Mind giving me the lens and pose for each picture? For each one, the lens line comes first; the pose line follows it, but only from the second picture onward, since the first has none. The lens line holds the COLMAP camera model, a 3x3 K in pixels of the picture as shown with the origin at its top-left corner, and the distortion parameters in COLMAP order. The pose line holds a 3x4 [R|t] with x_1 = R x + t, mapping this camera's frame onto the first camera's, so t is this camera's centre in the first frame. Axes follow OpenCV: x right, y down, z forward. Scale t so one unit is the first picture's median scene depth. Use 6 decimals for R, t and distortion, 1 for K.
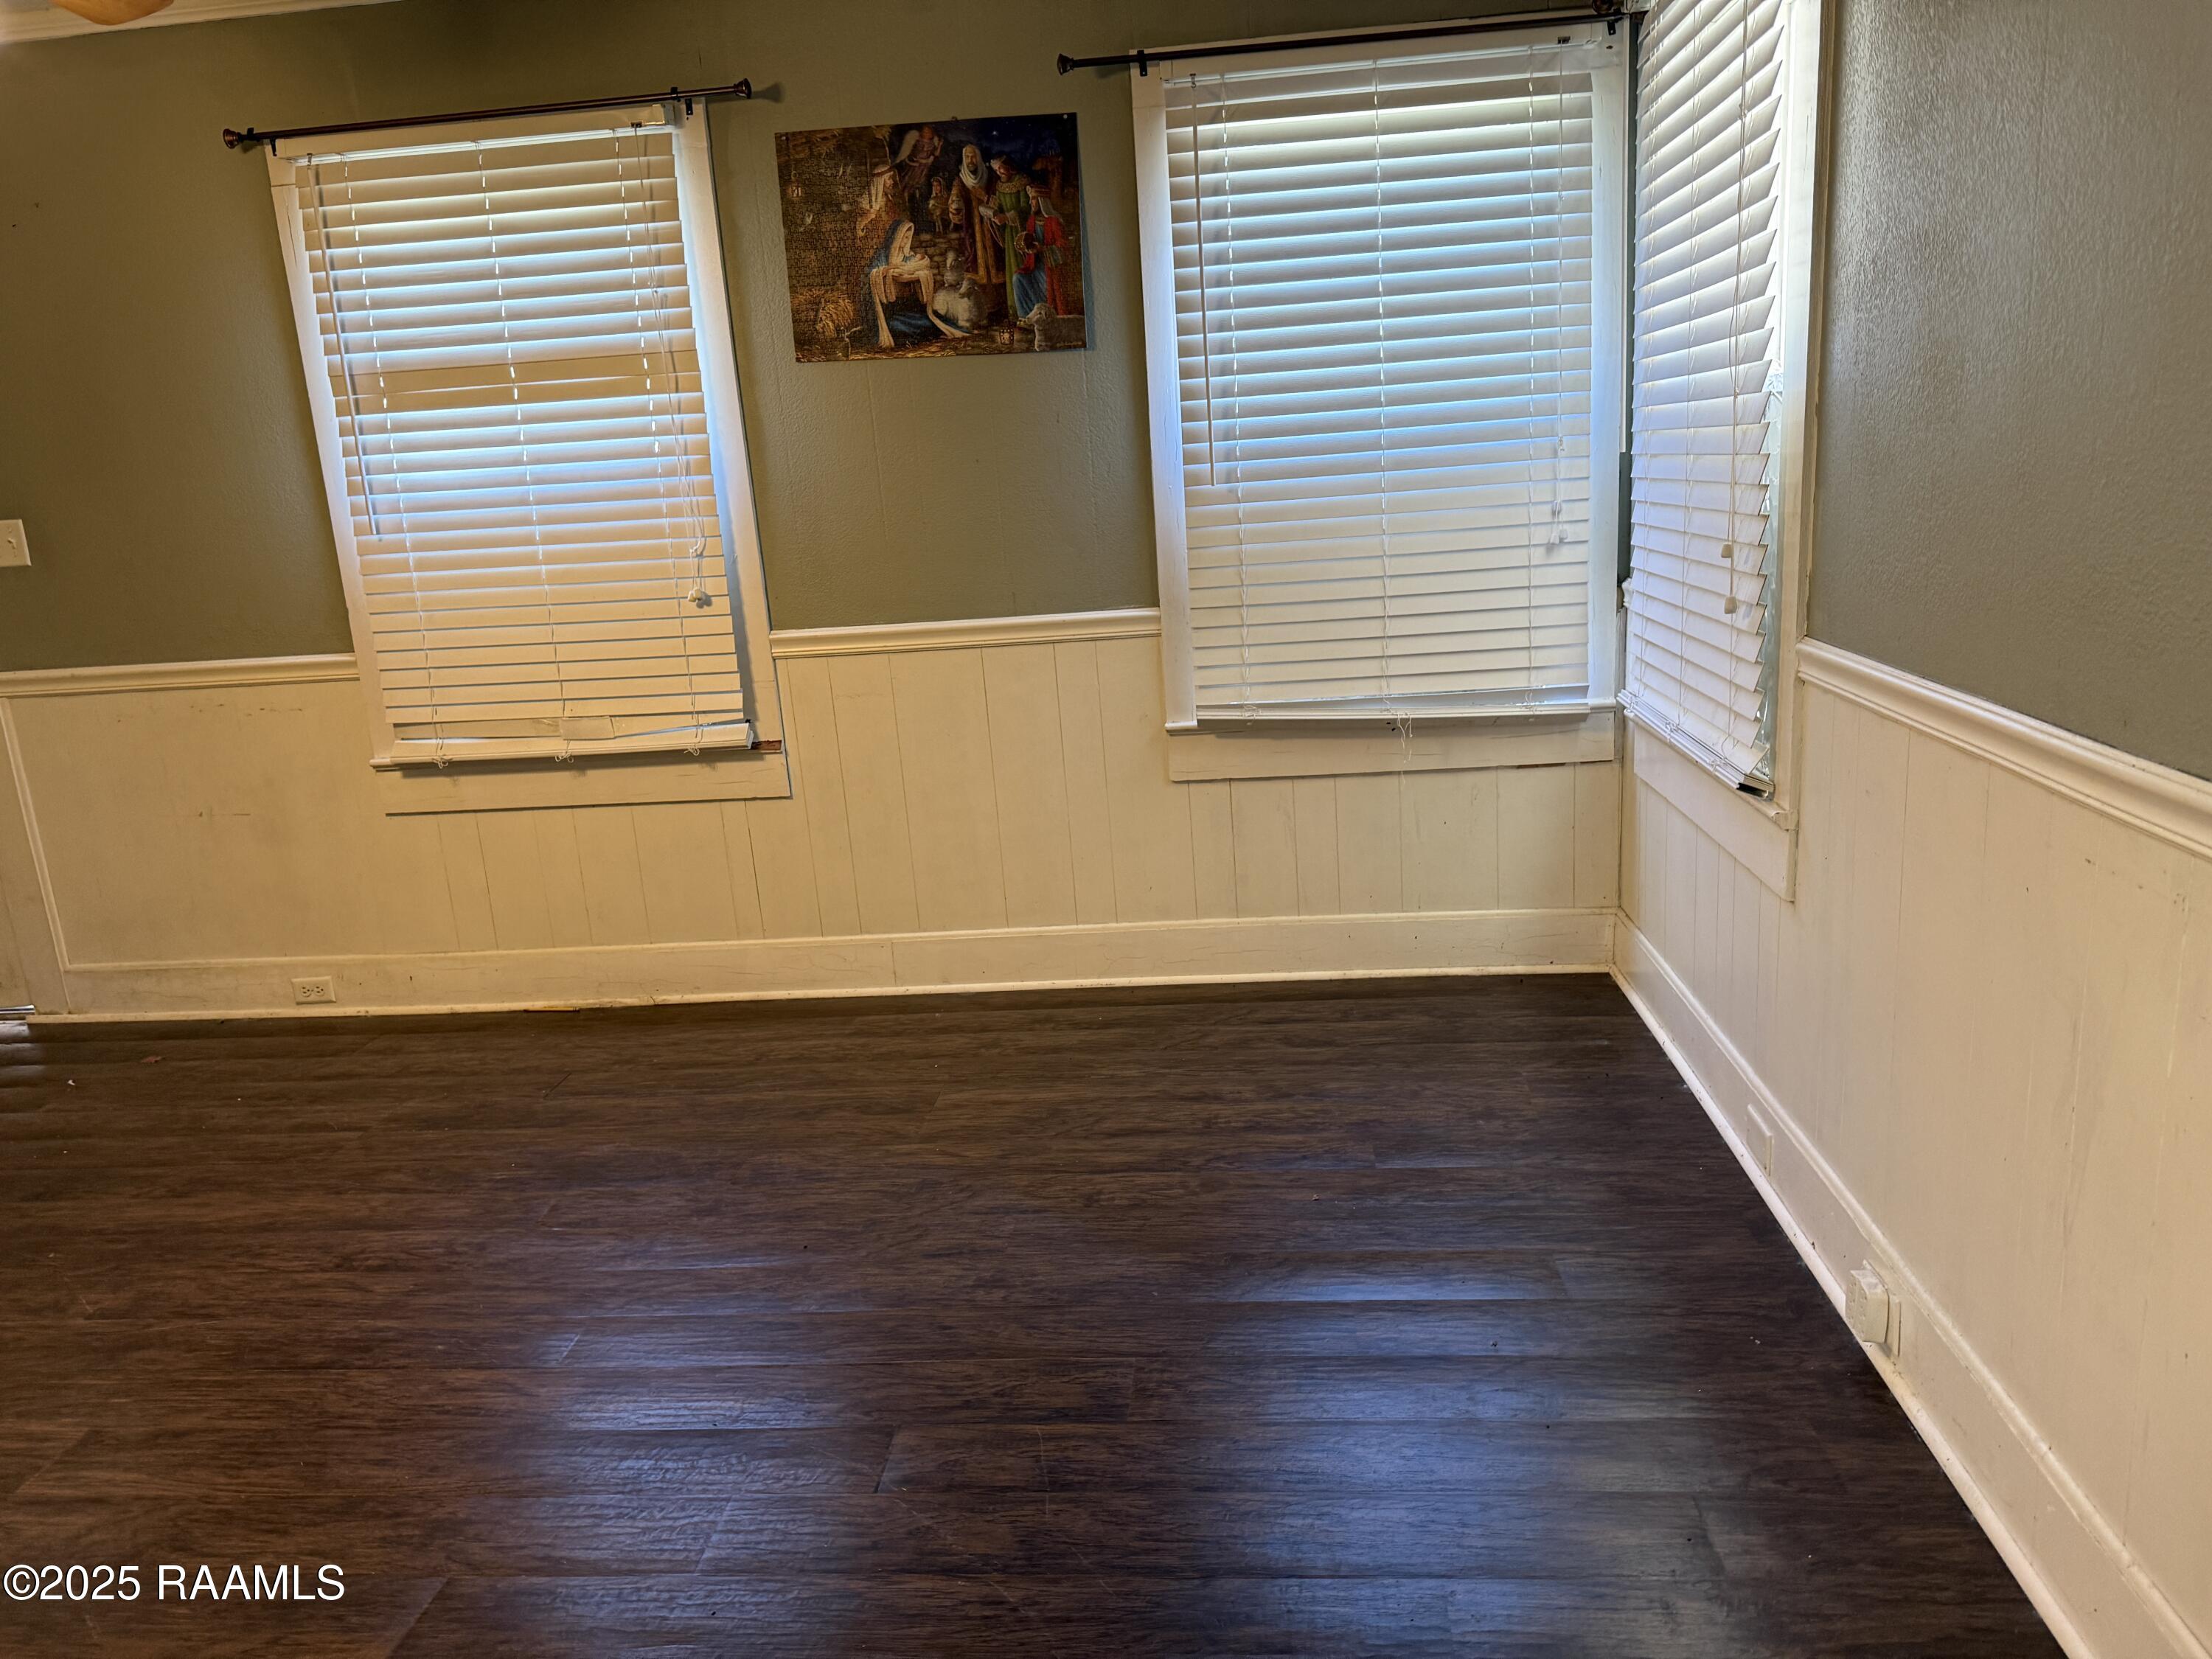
lens RADIAL K [[1574.0, 0, 1133.7], [0, 1574.0, 840.3], [0, 0, 1]] dist [0.101449, -0.146433]
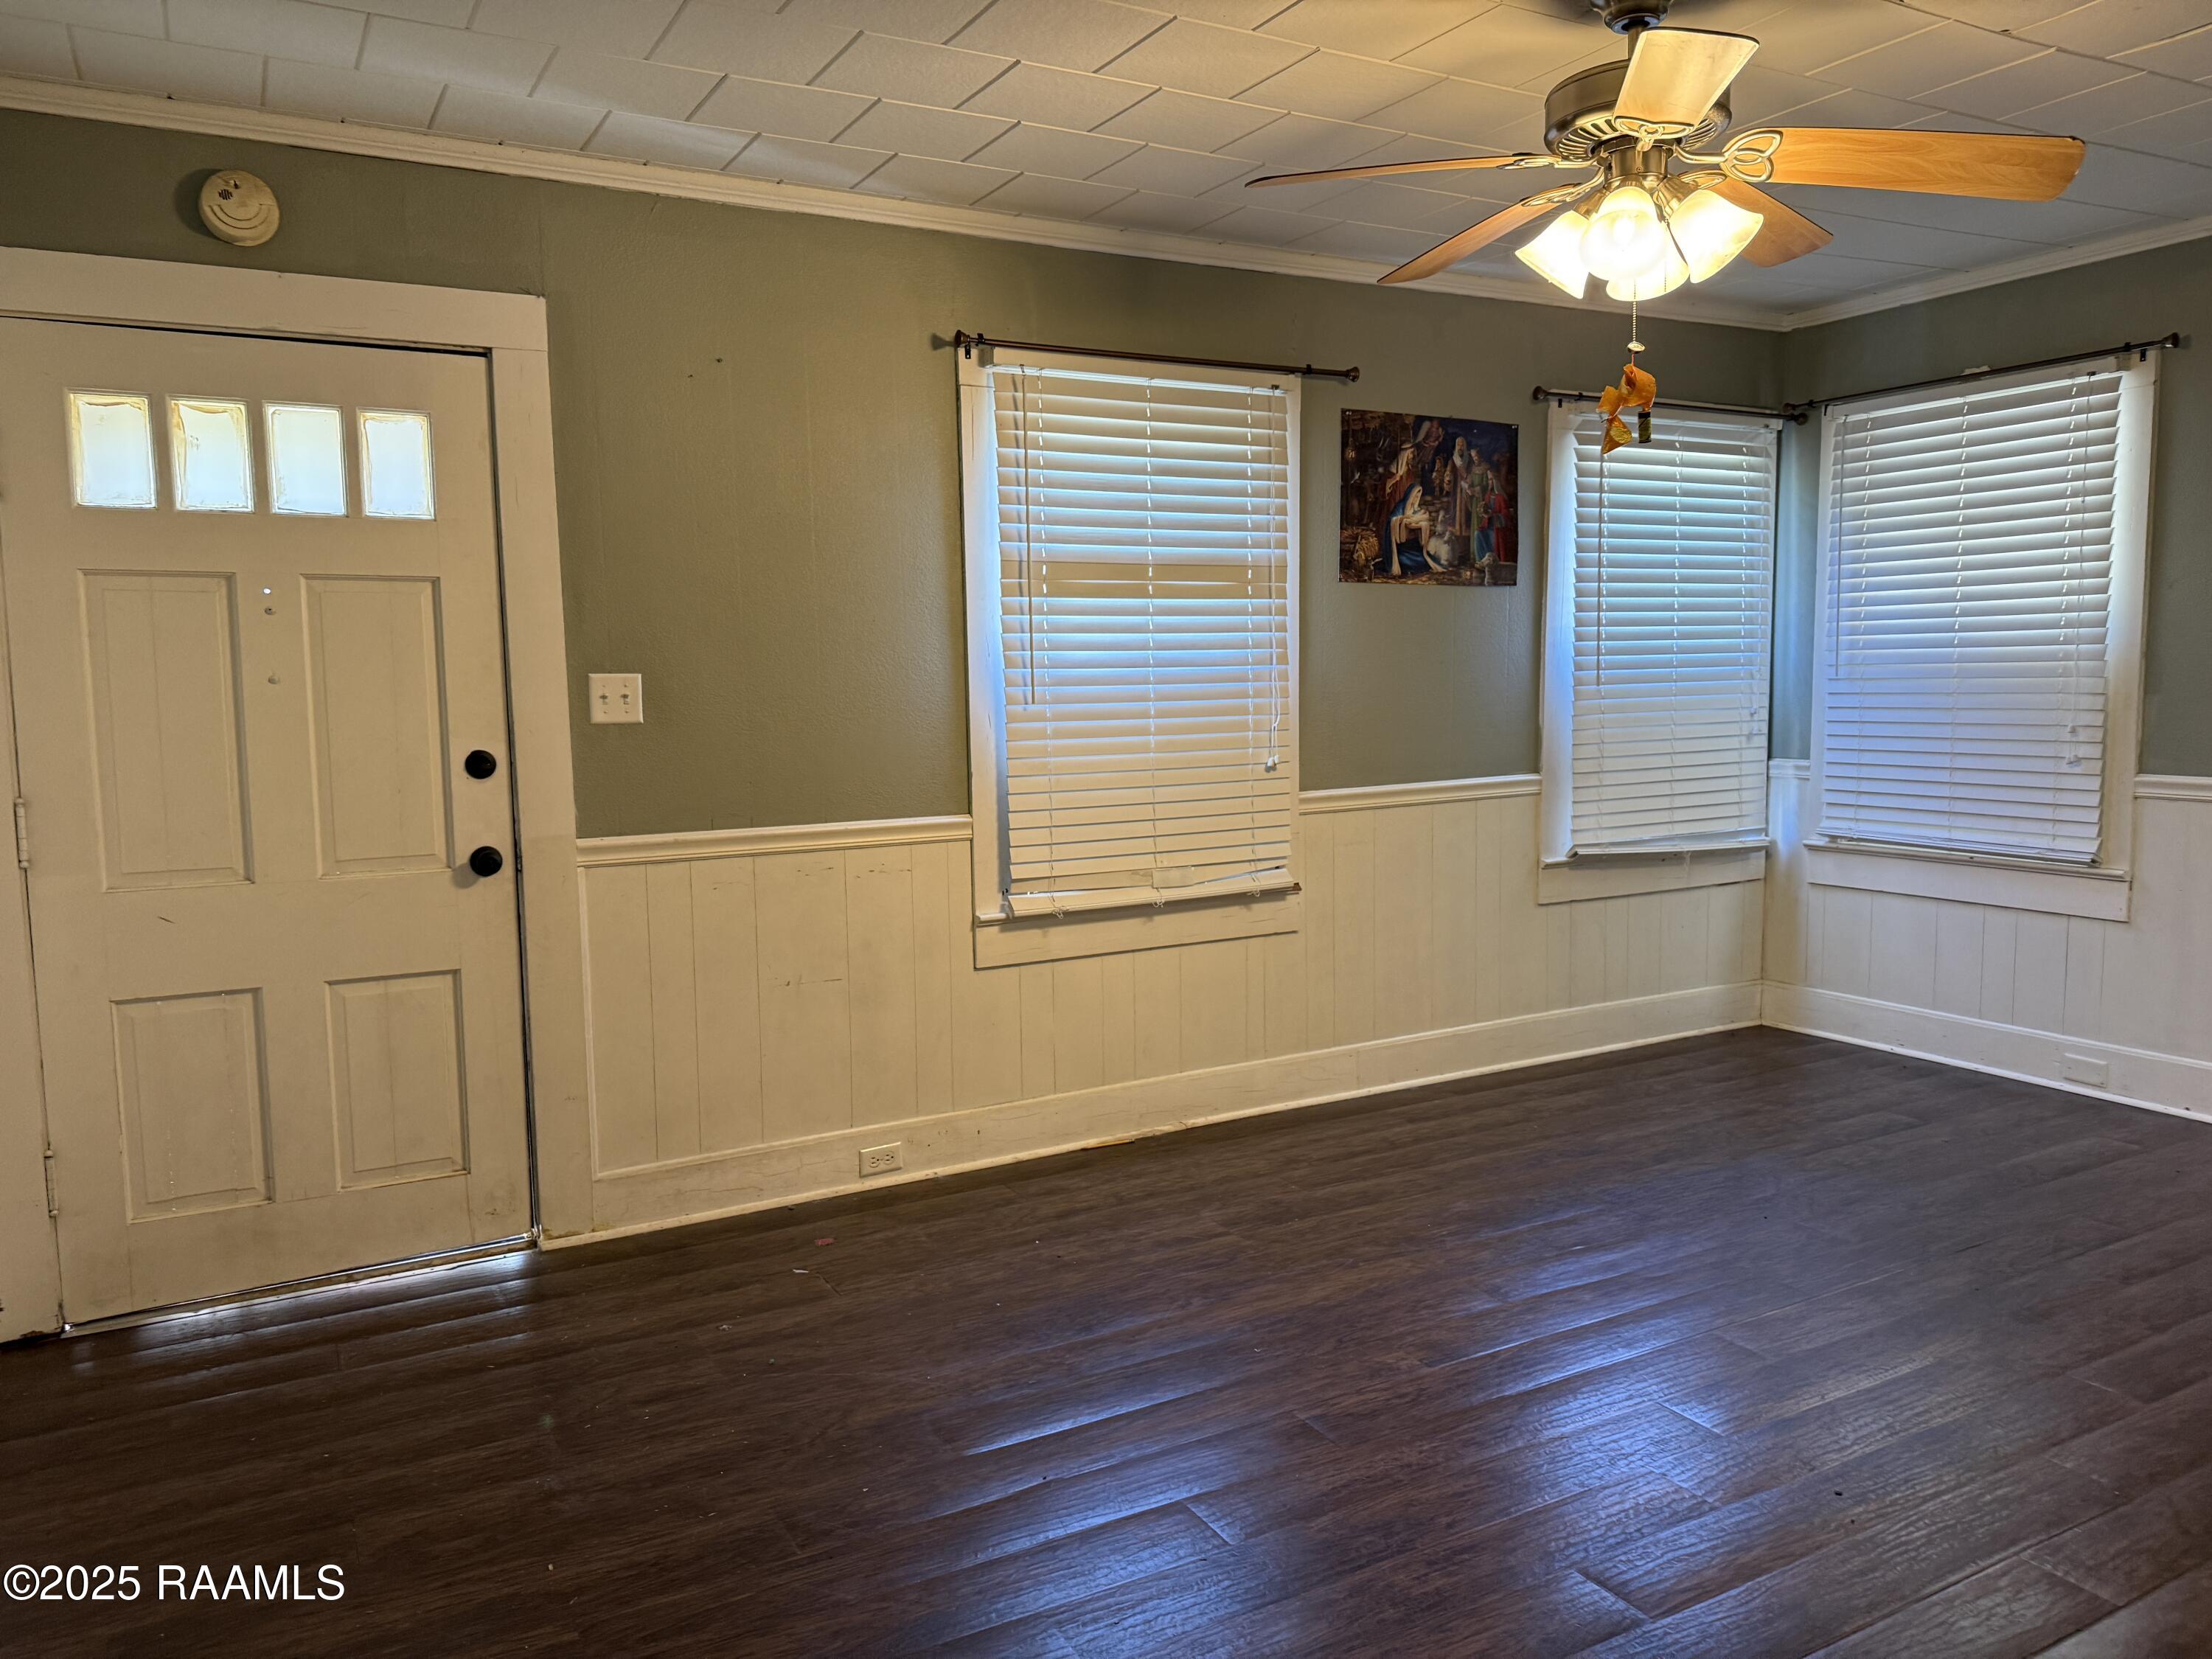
lens RADIAL K [[1574.0, 0, 1116.3], [0, 1574.0, 821.3], [0, 0, 1]] dist [0.101449, -0.146433]
pose [[0.821812, -0.004814, 0.569738, -1.086395], [0.098615, 0.986074, -0.133913, 0.038706], [-0.561159, 0.166236, 0.810842, 0.116592]]
